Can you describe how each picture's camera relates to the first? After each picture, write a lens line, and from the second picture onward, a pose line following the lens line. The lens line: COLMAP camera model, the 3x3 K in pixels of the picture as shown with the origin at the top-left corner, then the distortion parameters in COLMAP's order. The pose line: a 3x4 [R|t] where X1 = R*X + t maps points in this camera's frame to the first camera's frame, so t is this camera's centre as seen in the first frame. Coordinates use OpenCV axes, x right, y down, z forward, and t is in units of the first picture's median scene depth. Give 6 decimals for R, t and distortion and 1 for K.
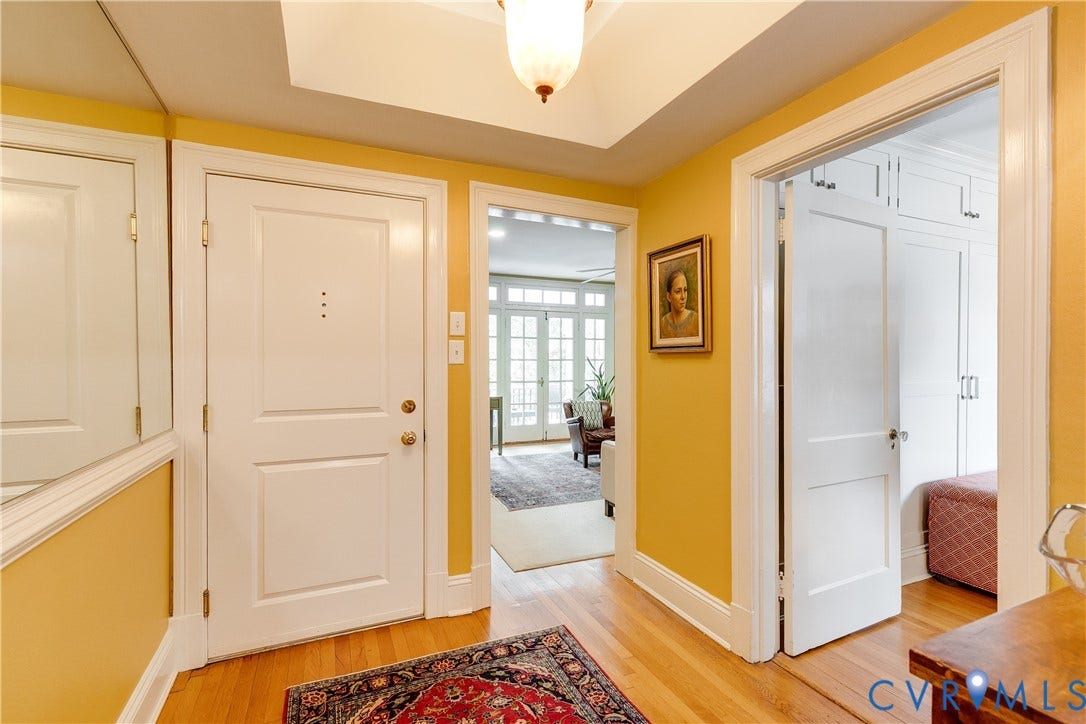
lens RADIAL K [[493.6, 0, 541.3], [0, 493.6, 361.4], [0, 0, 1]] dist [0.003826, -0.000802]
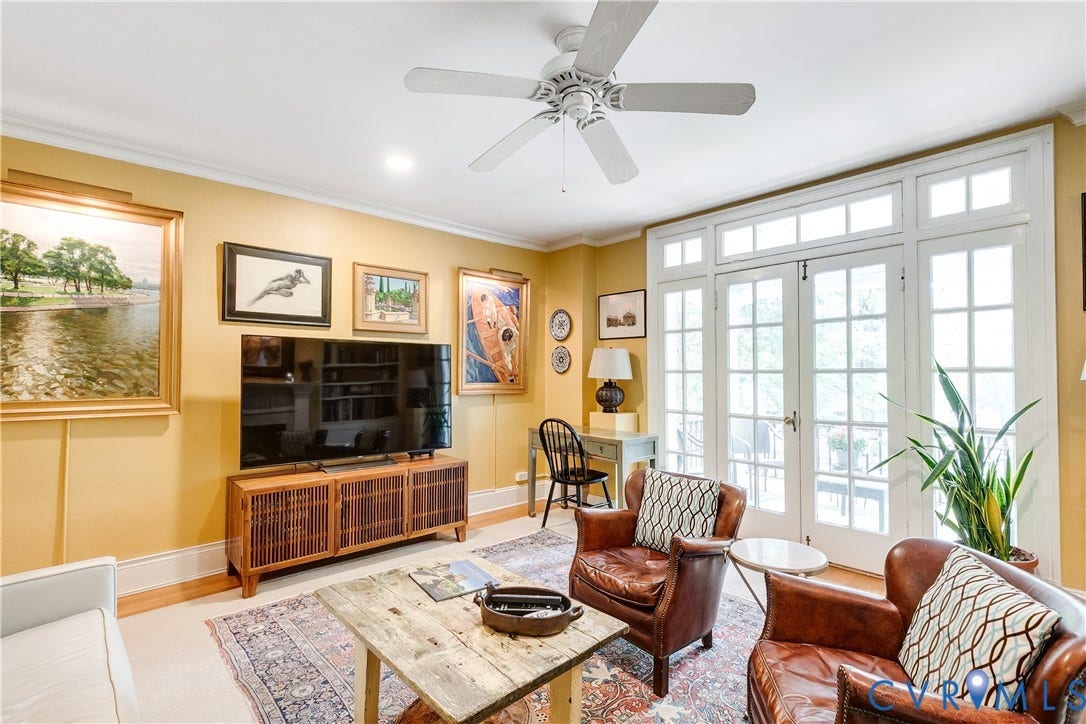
lens RADIAL K [[493.6, 0, 564.5], [0, 493.6, 367.2], [0, 0, 1]] dist [0.003826, -0.000802]
pose [[0.324232, -0.009823, -0.945927, 0.350000], [-0.005446, 0.999910, -0.012250, -0.000543], [0.945962, 0.009124, 0.324149, 0.652157]]
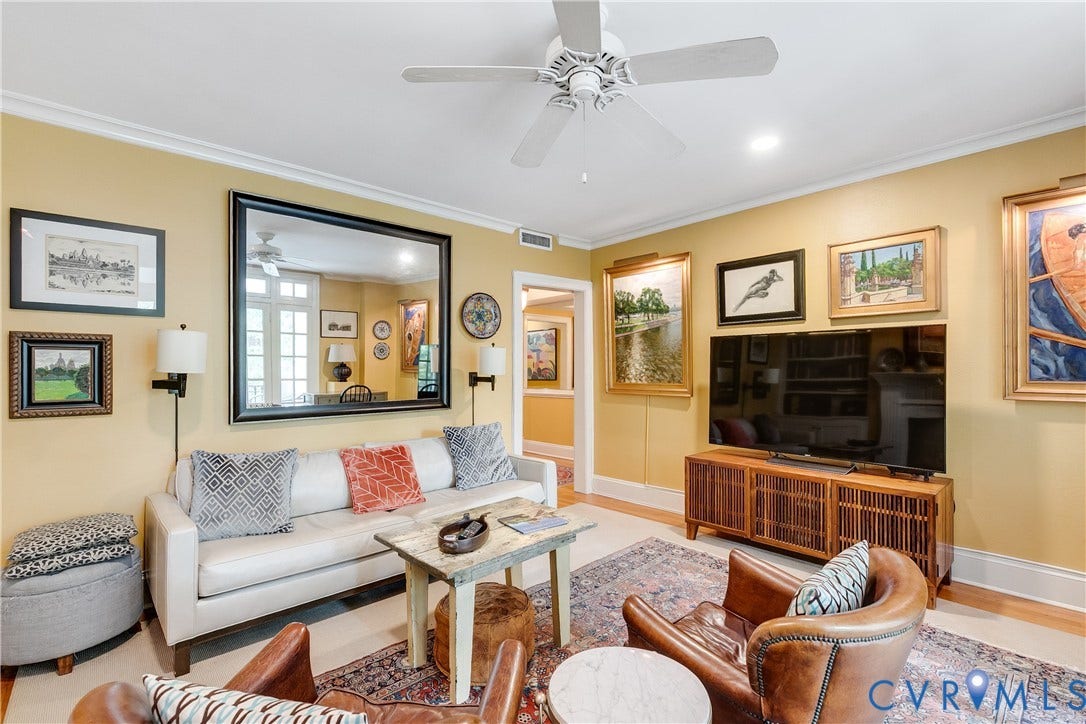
lens RADIAL K [[493.6, 0, 545.0], [0, 493.6, 371.2], [0, 0, 1]] dist [0.003826, -0.000802]
pose [[-0.950116, -0.001498, -0.311893, 0.209980], [-0.001848, 0.999998, 0.000826, 0.004868], [0.311891, 0.001361, -0.950117, 0.949950]]
